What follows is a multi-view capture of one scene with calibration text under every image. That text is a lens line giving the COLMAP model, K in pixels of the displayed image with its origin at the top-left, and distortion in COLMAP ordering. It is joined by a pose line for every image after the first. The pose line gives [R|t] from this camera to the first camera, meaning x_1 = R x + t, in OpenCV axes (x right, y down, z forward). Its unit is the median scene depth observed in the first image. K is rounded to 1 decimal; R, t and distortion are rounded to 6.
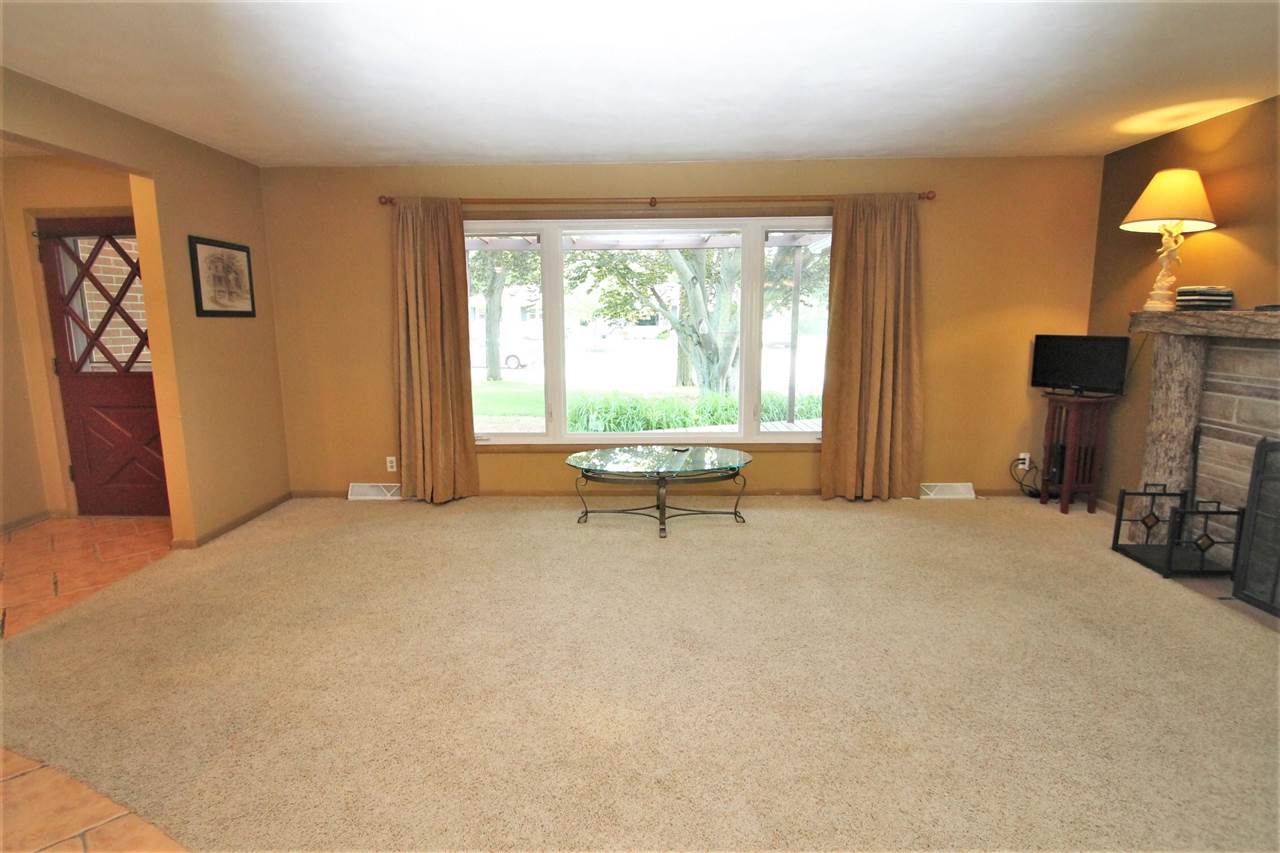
lens RADIAL K [[608.7, 0, 637.3], [0, 608.7, 409.1], [0, 0, 1]] dist [0.001134, -0.006323]
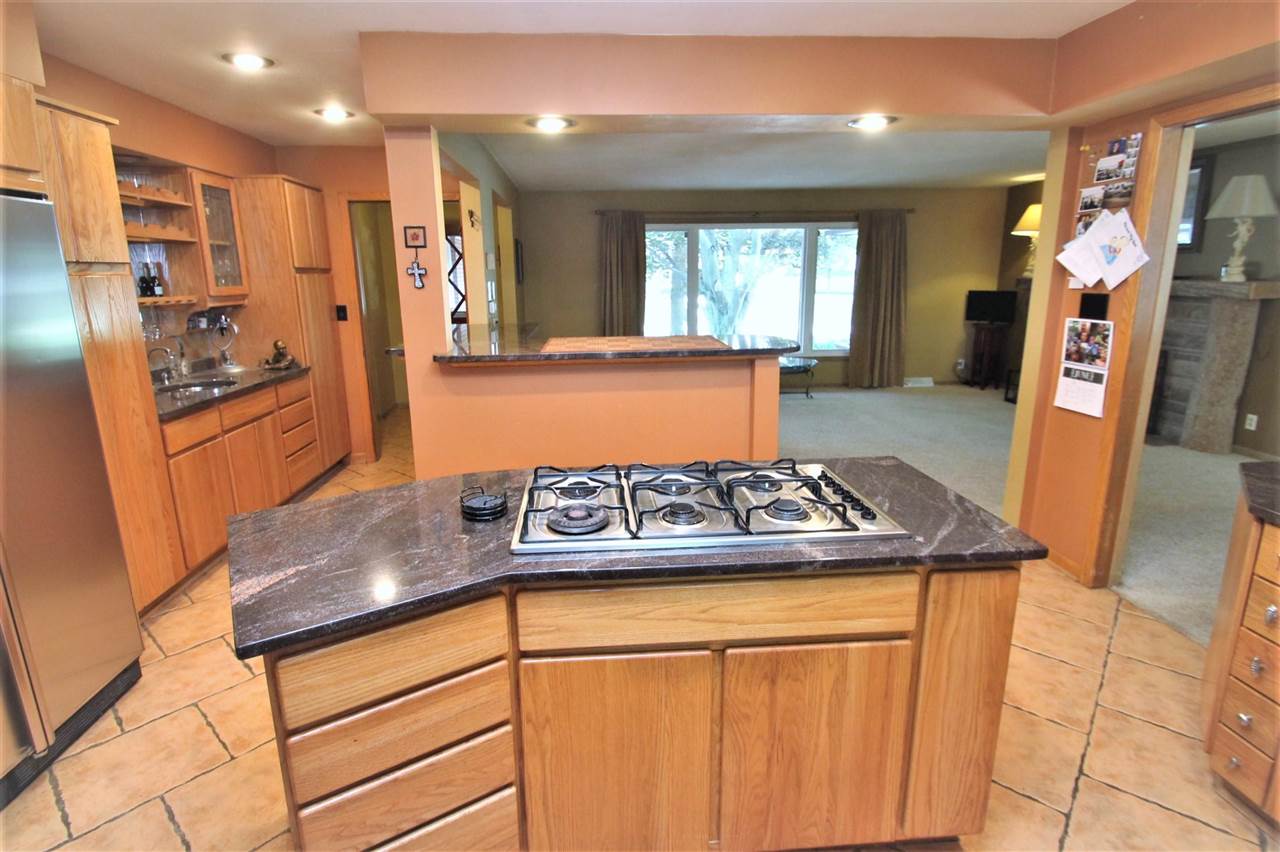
lens RADIAL K [[624.0, 0, 614.5], [0, 624.0, 403.7], [0, 0, 1]] dist [0.010012, -0.016495]
pose [[0.997499, -0.026575, 0.065488, -0.511597], [0.022878, 0.998136, 0.056575, 0.081688], [-0.066869, -0.054935, 0.996248, -0.779658]]
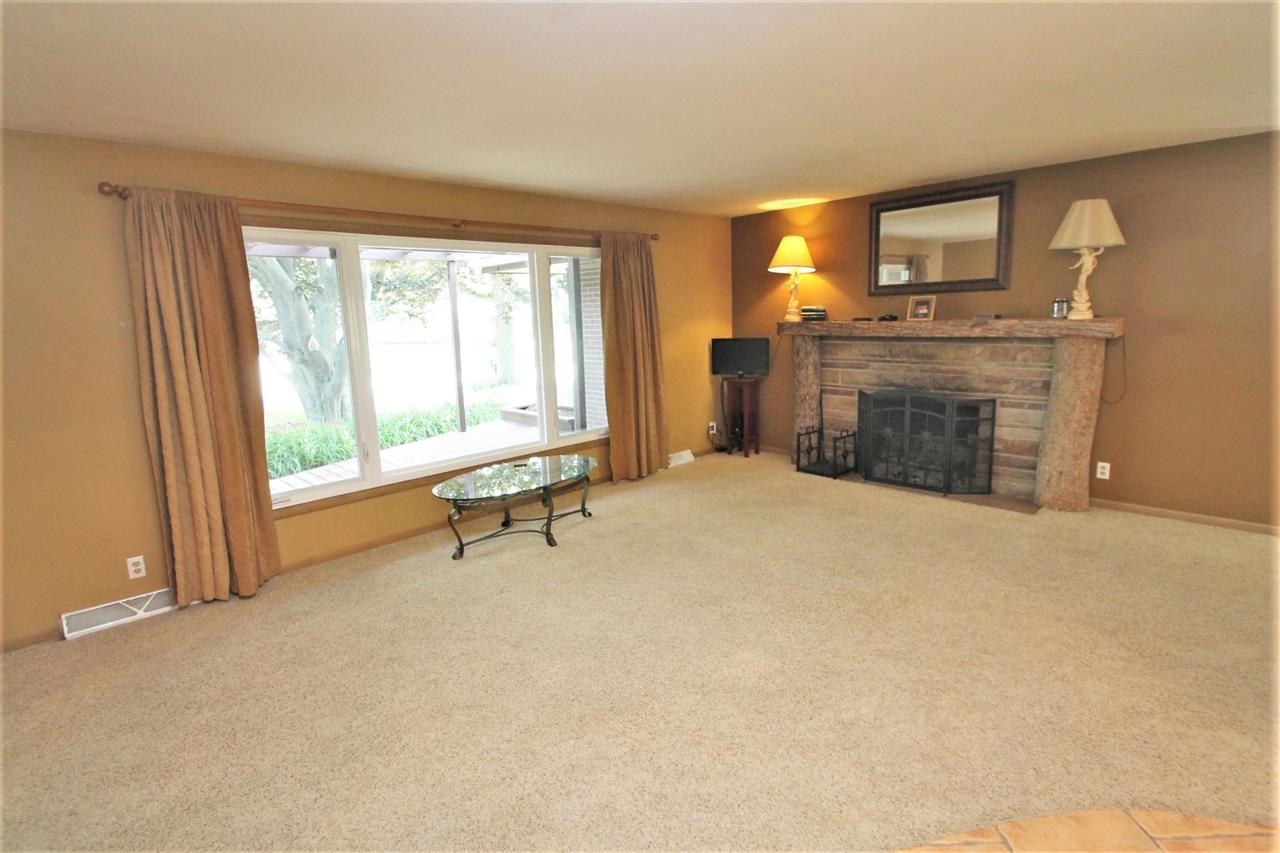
lens RADIAL K [[624.0, 0, 614.5], [0, 624.0, 404.2], [0, 0, 1]] dist [0.010012, -0.016495]
pose [[0.710761, -0.119542, 0.693202, -0.566802], [0.131586, 0.990654, 0.035918, -0.054666], [-0.691017, 0.065686, 0.719848, 0.118233]]
